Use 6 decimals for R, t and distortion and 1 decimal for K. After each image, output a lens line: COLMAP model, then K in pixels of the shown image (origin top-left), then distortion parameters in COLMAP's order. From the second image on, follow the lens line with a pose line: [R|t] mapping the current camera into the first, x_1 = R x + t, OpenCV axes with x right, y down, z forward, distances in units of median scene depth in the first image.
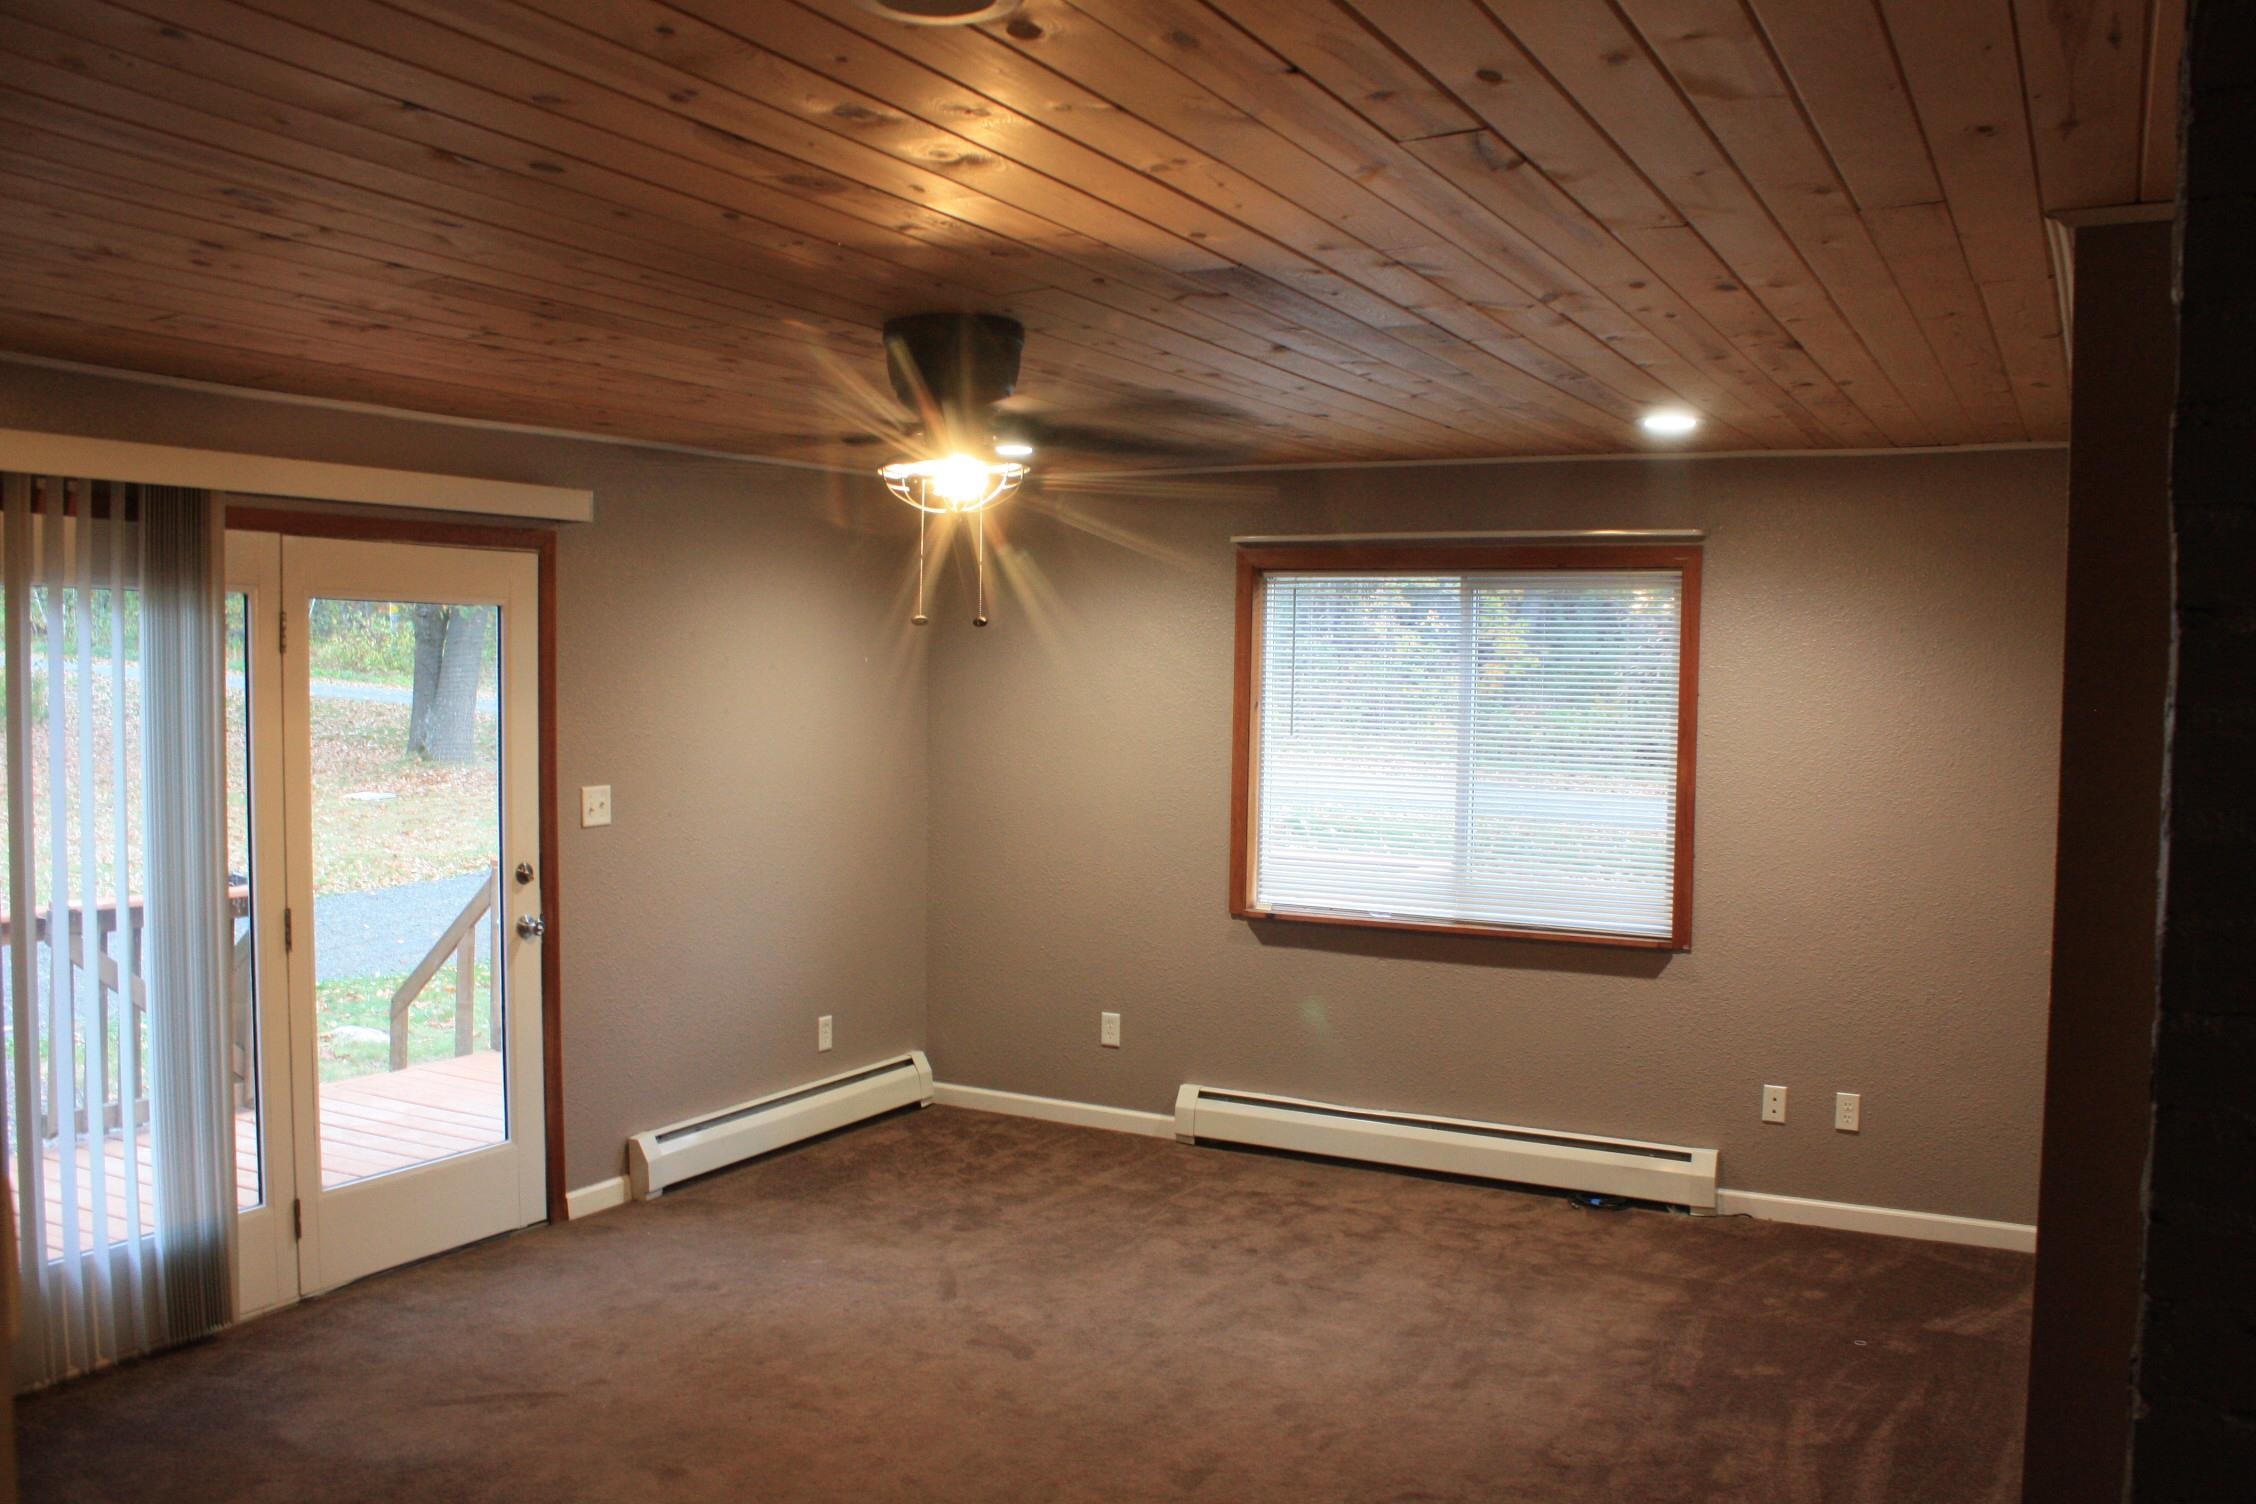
lens RADIAL K [[1904.1, 0, 1128.0], [0, 1904.1, 752.0], [0, 0, 1]] dist [-0.120704, 0.011011]
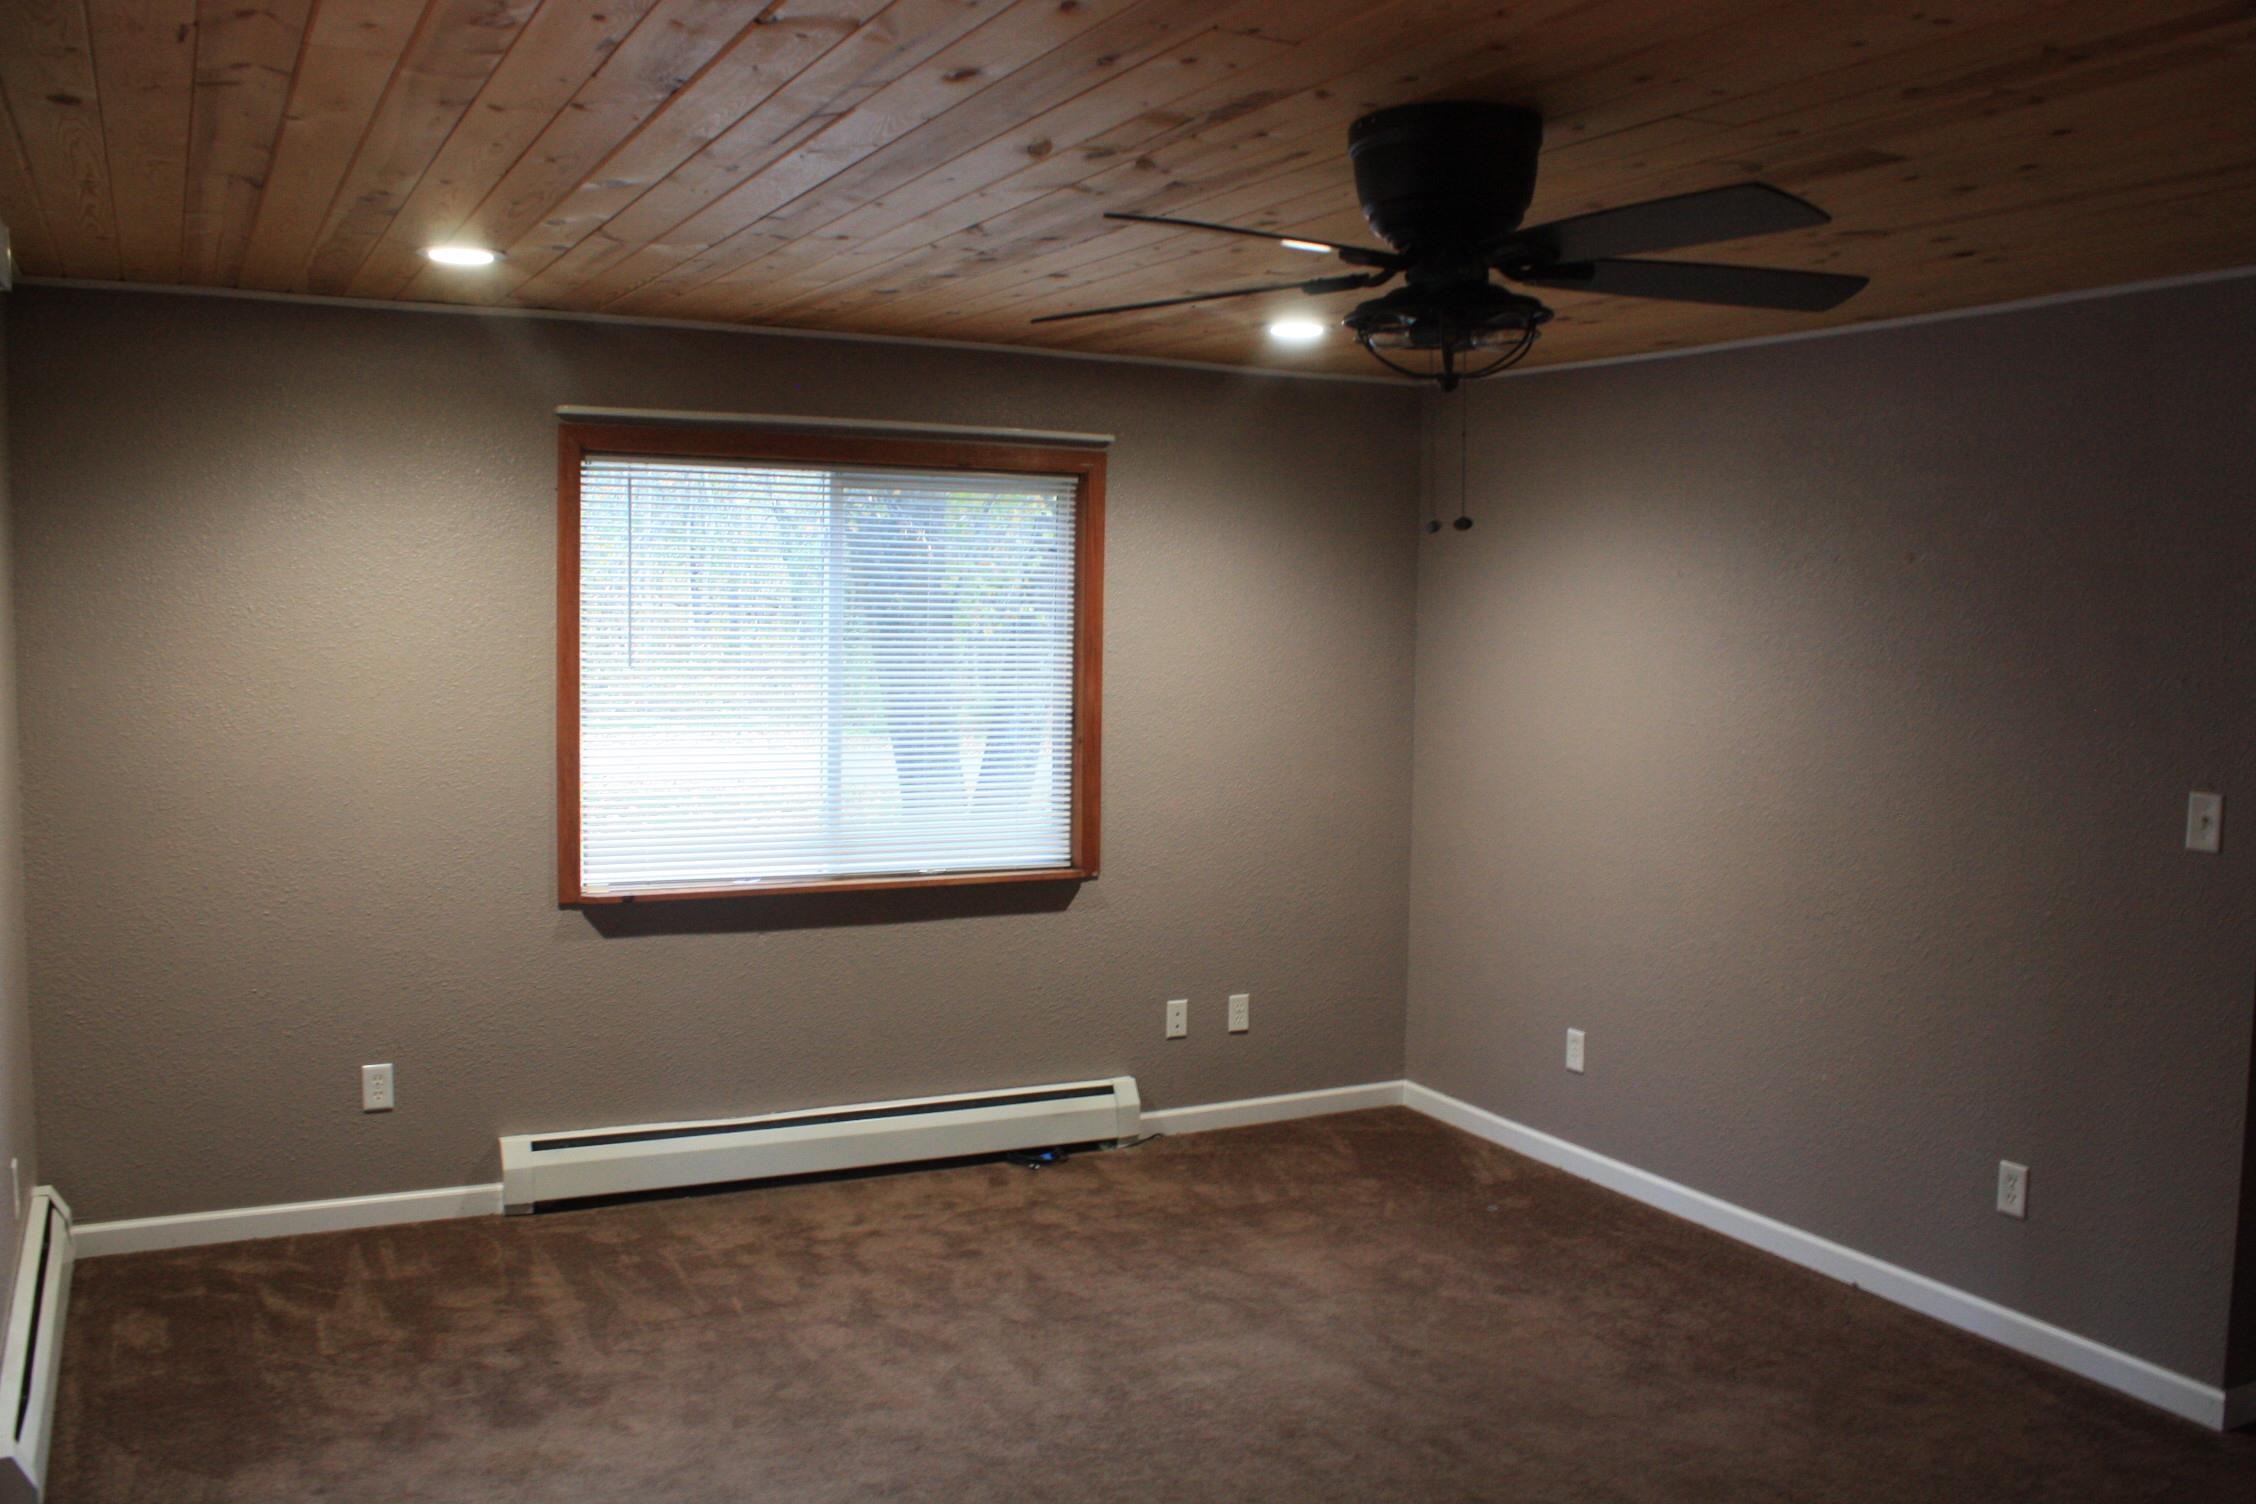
lens RADIAL K [[1904.1, 0, 1128.0], [0, 1904.1, 752.0], [0, 0, 1]] dist [-0.120704, 0.011011]
pose [[0.566530, -0.066736, 0.821334, -0.490728], [0.026630, 0.997677, 0.062696, -0.018917], [-0.823611, -0.013647, 0.566991, 0.439948]]
